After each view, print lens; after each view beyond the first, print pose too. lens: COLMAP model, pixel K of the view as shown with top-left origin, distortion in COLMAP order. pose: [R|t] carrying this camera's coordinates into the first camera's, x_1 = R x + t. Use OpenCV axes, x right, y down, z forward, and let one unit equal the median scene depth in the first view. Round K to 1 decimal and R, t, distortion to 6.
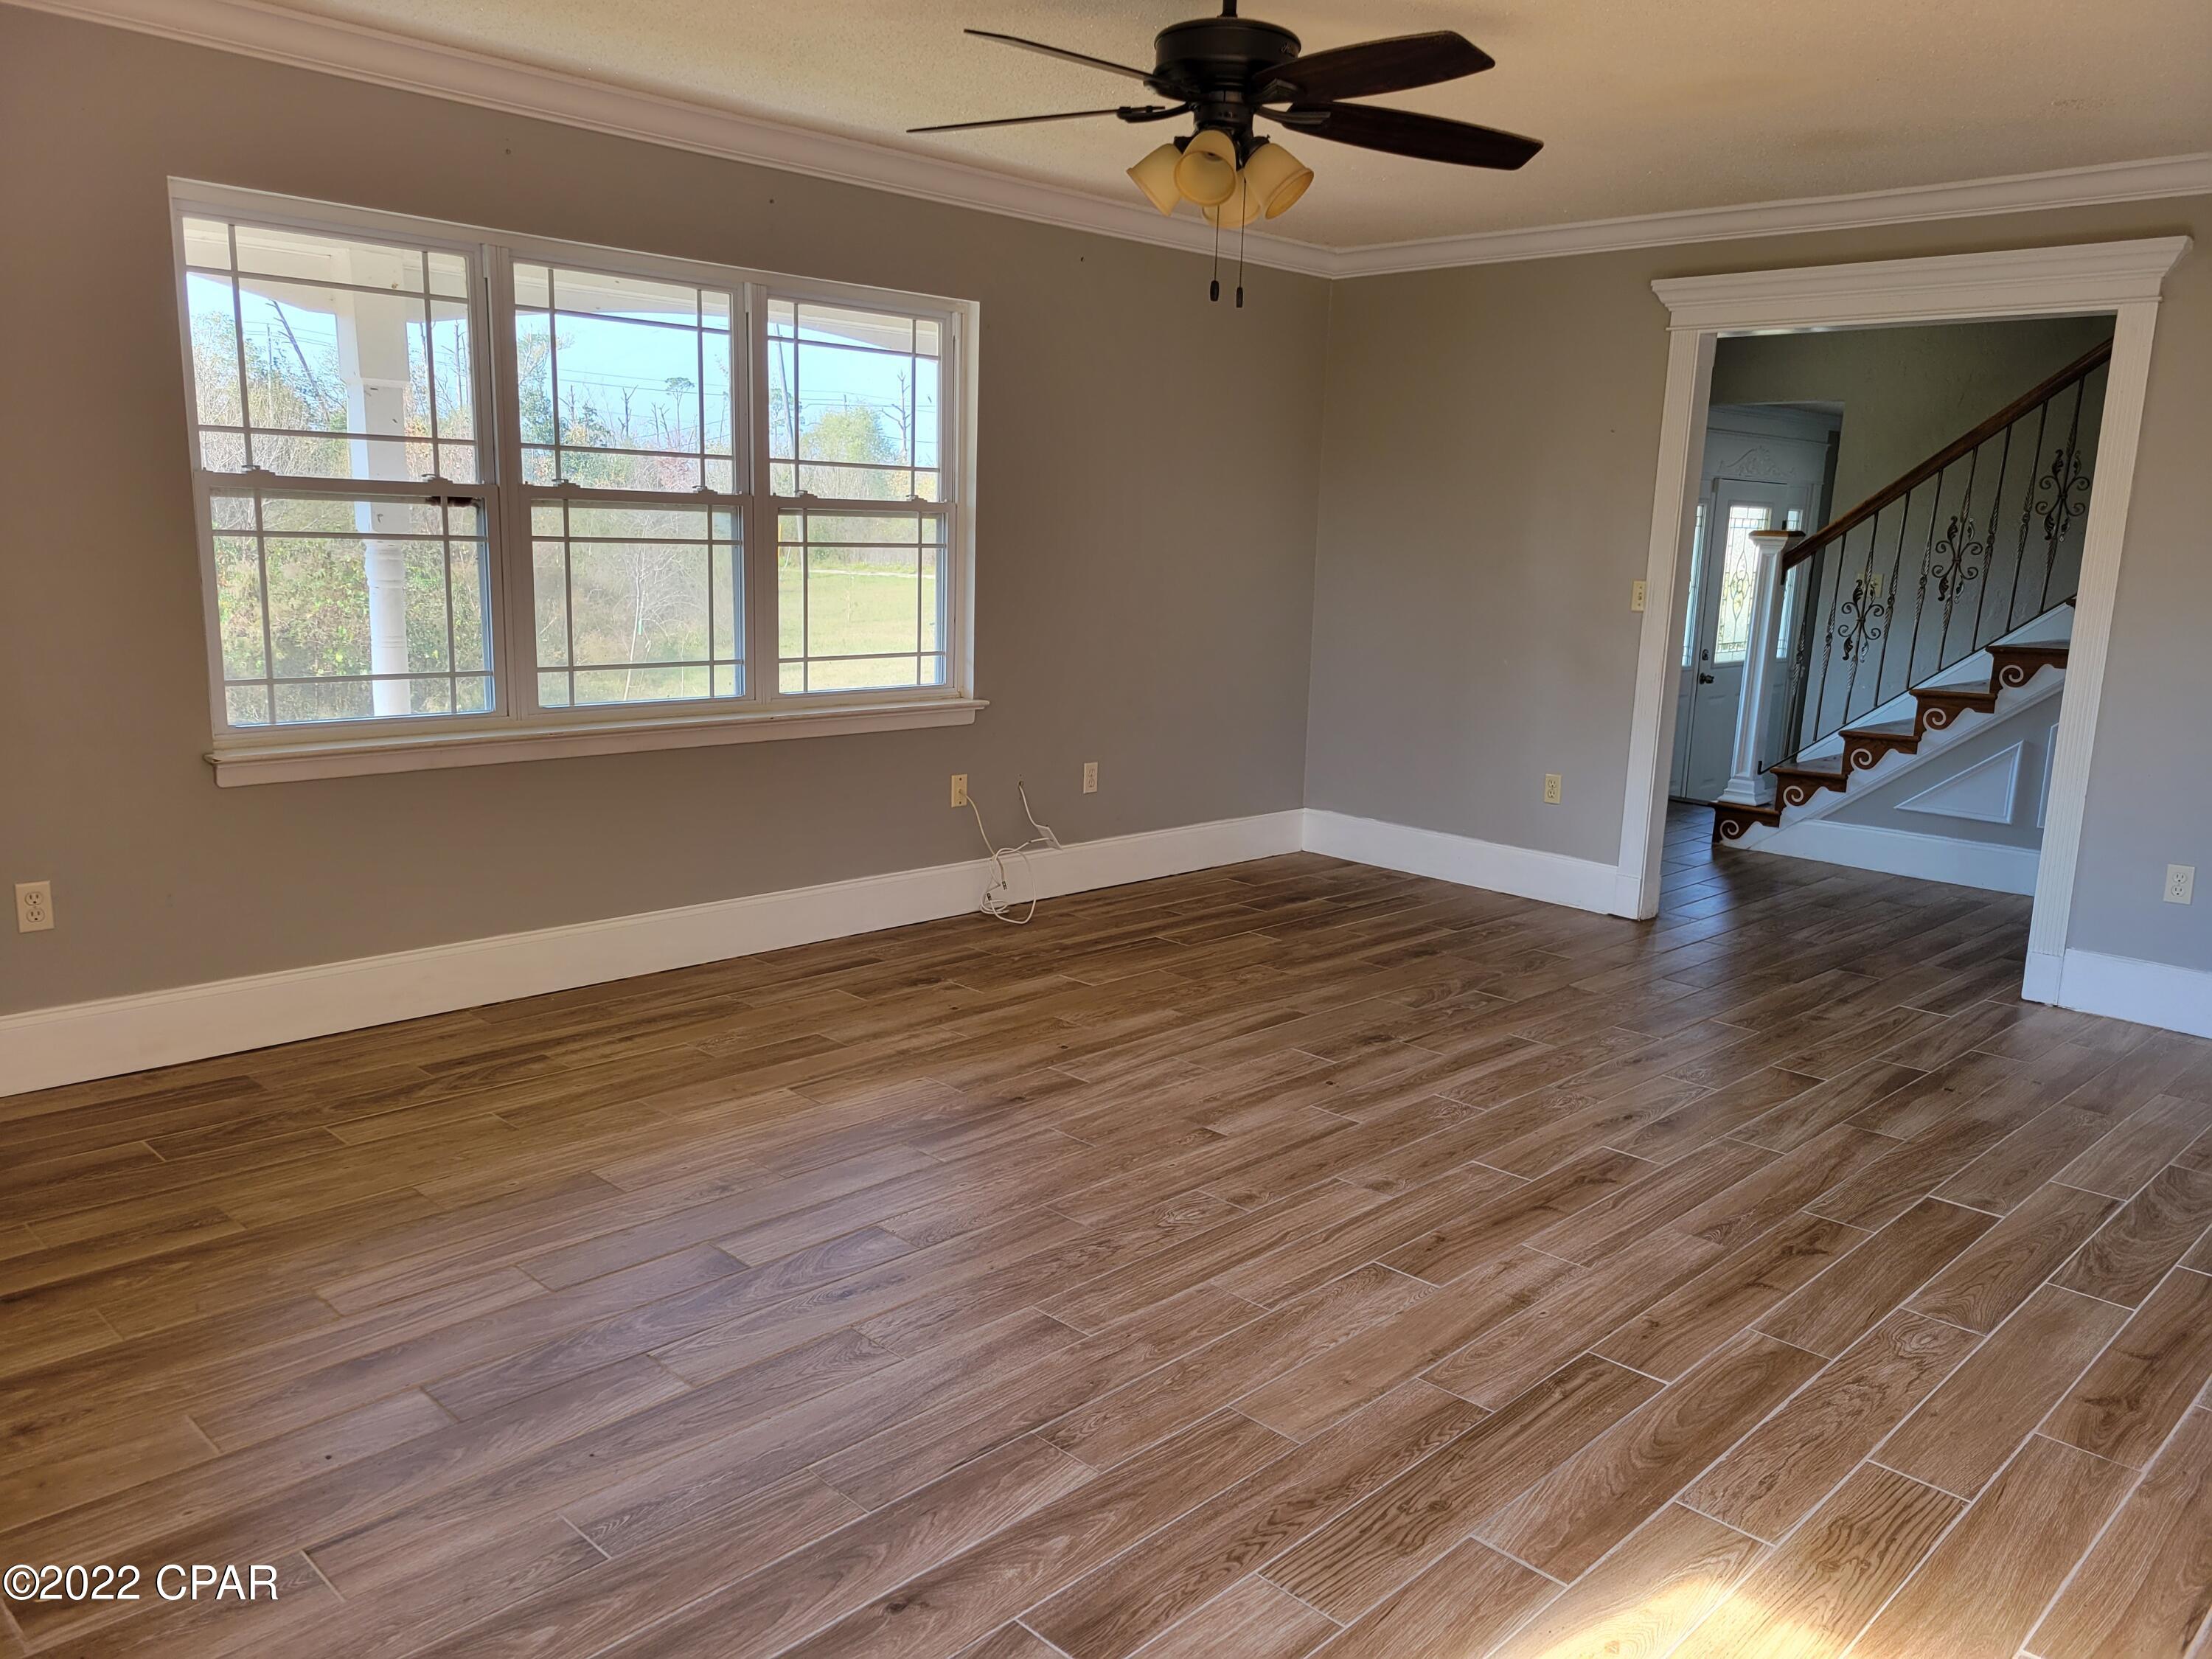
lens RADIAL K [[1644.9, 0, 1096.9], [0, 1644.9, 823.6], [0, 0, 1]] dist [0.028055, -0.002011]
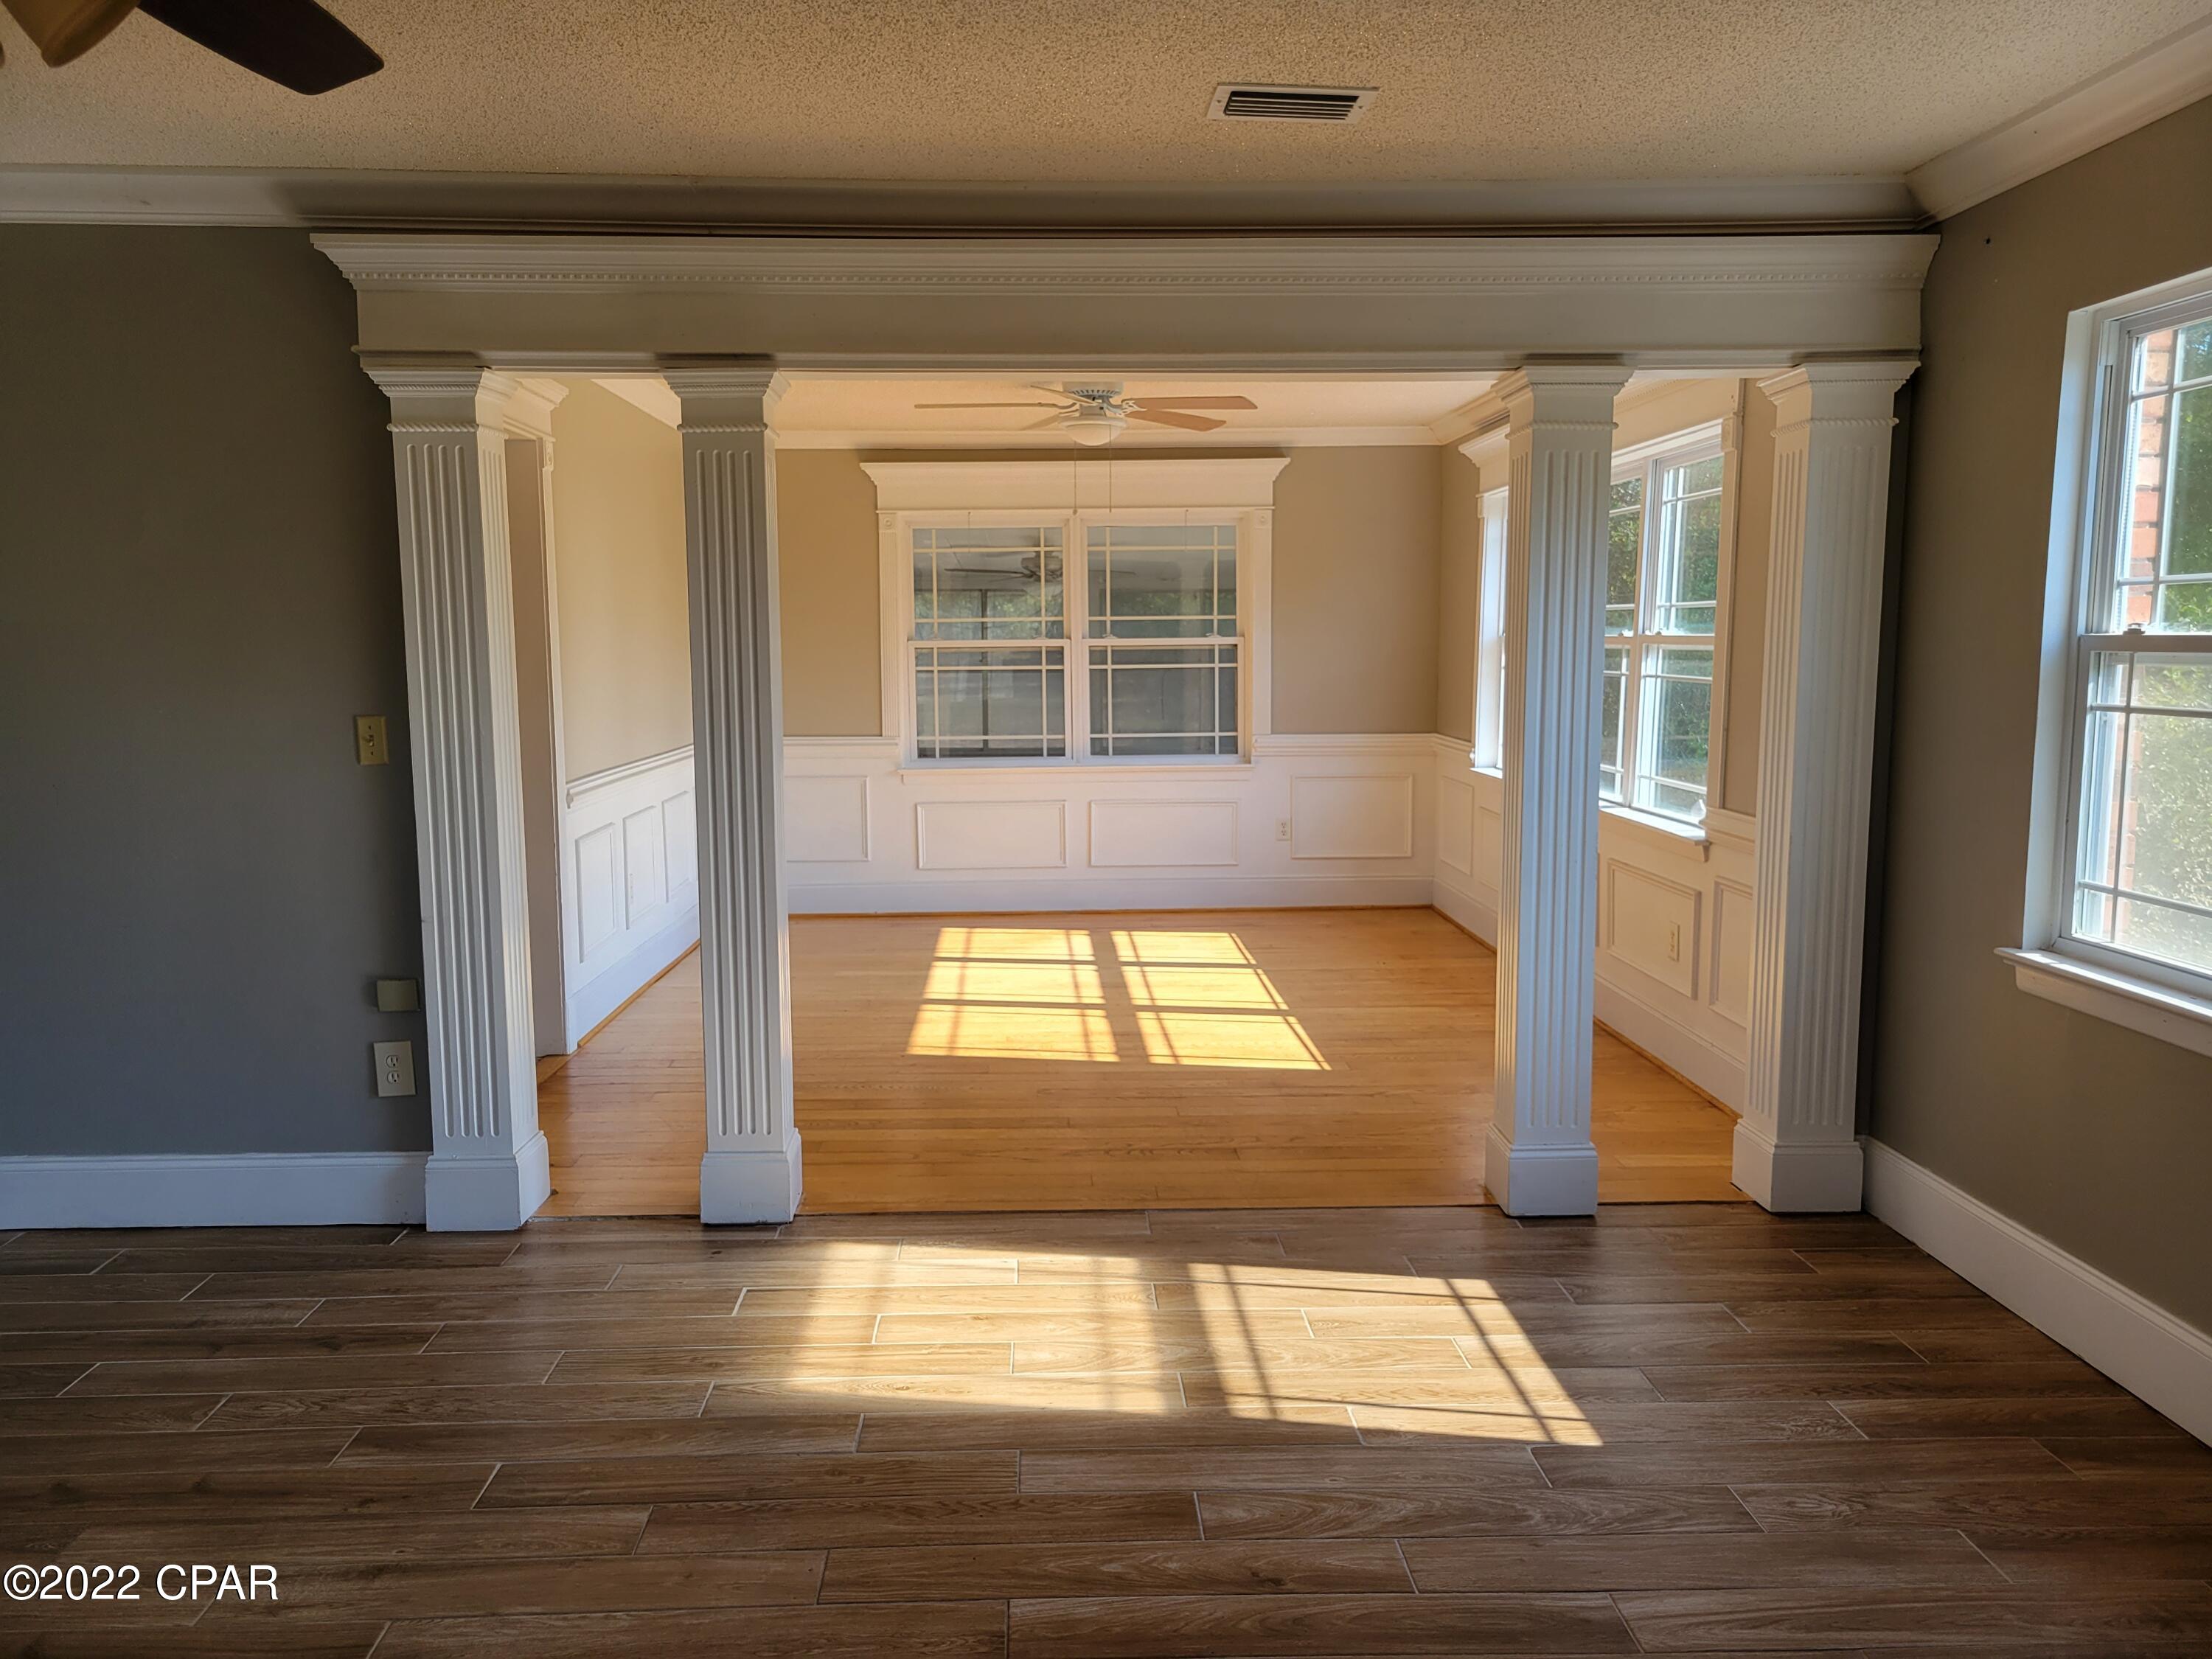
lens RADIAL K [[1672.6, 0, 1106.0], [0, 1672.6, 829.5], [0, 0, 1]] dist [0.034151, -0.000299]
pose [[-0.731873, -0.109772, 0.672541, -0.408157], [0.103891, 0.957428, 0.269328, -0.196530], [-0.673474, 0.266985, -0.689312, 0.922701]]
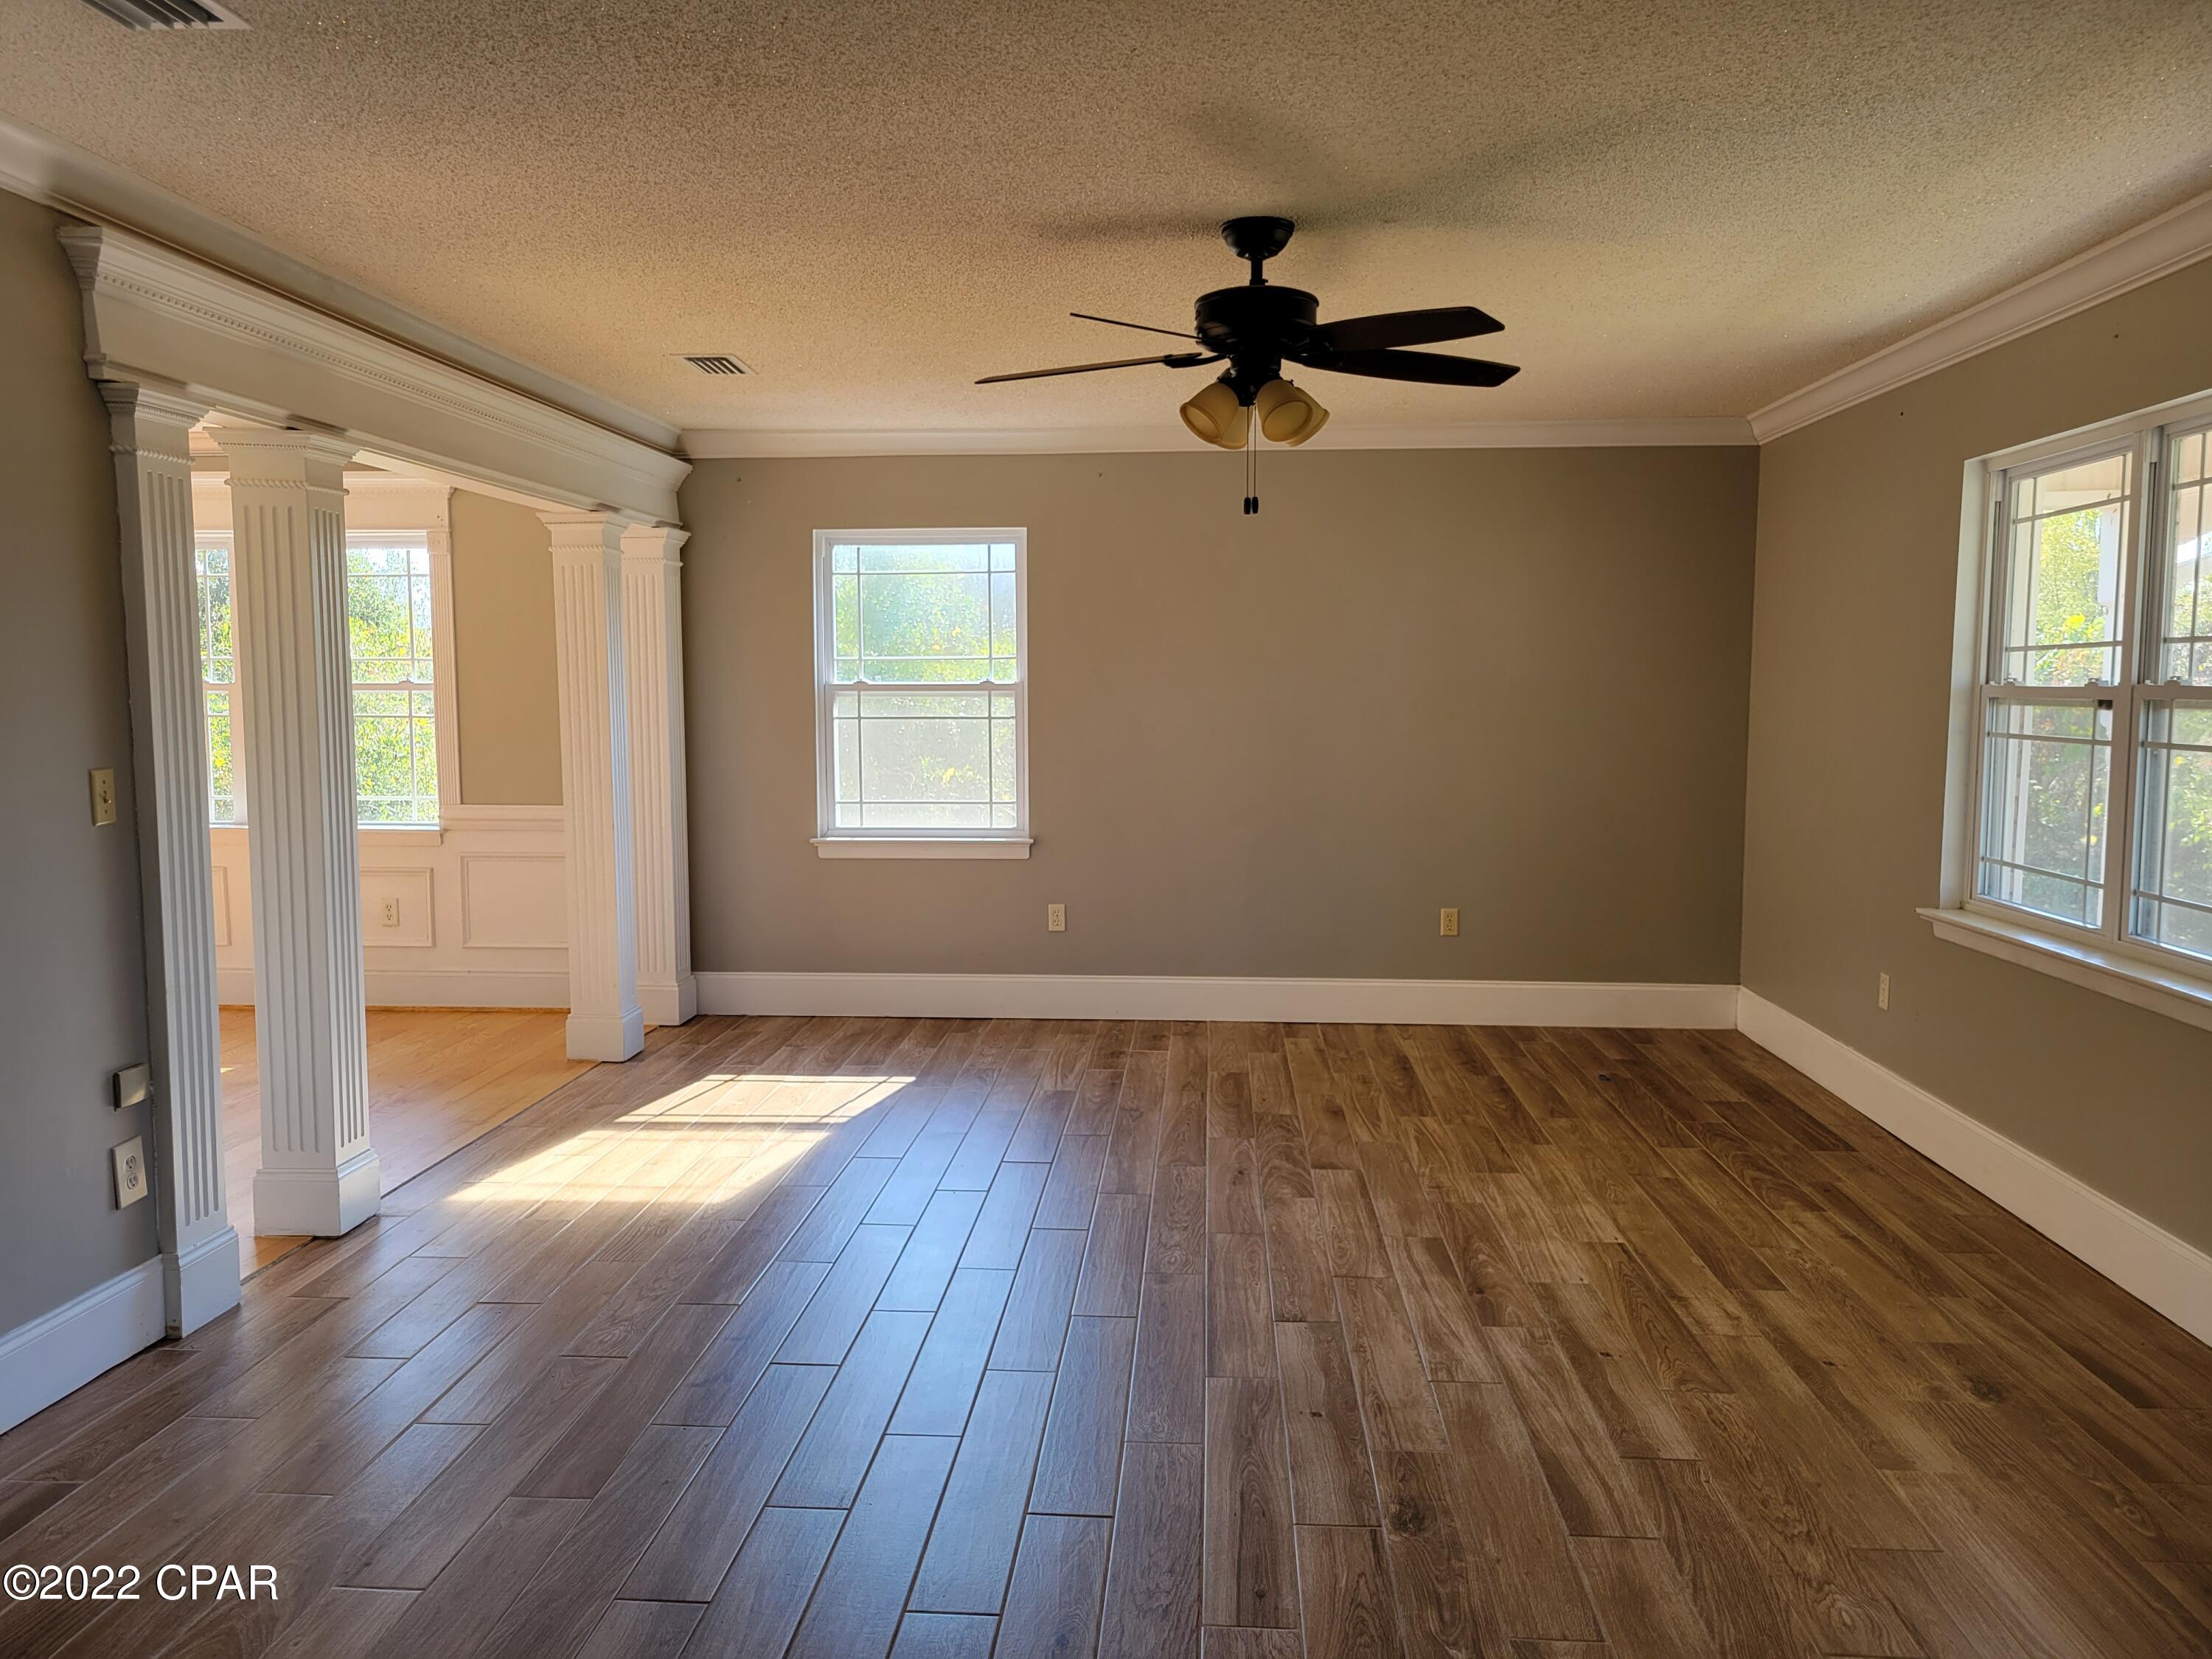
lens RADIAL K [[1644.9, 0, 1096.9], [0, 1644.9, 823.6], [0, 0, 1]] dist [0.028055, -0.002011]
pose [[-0.754579, 0.023349, -0.655793, 0.731908], [-0.143827, 0.969182, 0.199999, -0.254177], [0.640253, 0.245236, -0.727967, 1.455557]]
